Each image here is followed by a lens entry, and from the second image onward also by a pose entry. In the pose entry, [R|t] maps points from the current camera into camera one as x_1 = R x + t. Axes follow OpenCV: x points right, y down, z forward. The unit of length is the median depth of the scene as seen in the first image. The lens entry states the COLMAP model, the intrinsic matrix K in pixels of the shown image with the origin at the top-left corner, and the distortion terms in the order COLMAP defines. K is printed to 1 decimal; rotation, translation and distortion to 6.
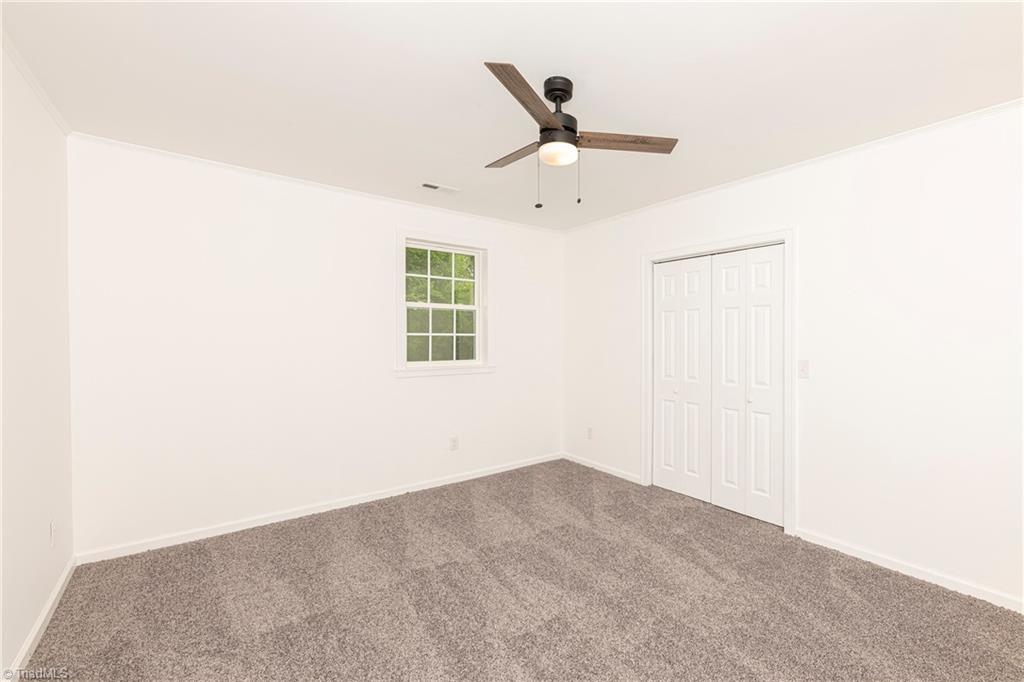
lens RADIAL K [[417.2, 0, 513.8], [0, 417.2, 339.3], [0, 0, 1]] dist [0.000898, -0.000227]
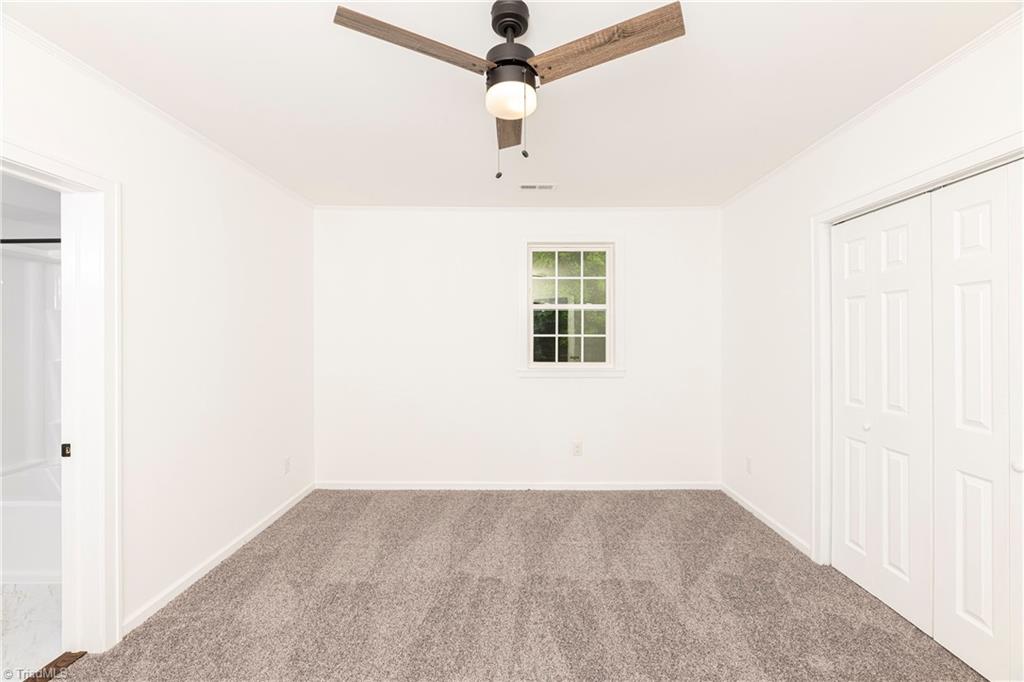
lens RADIAL K [[374.8, 0, 515.5], [0, 374.8, 335.5], [0, 0, 1]] dist [-0.001394, -0.000146]
pose [[0.816232, -0.004683, -0.577705, 0.270367], [-0.000883, 0.999956, -0.009353, -0.004167], [0.577723, 0.008144, 0.816192, 0.237428]]
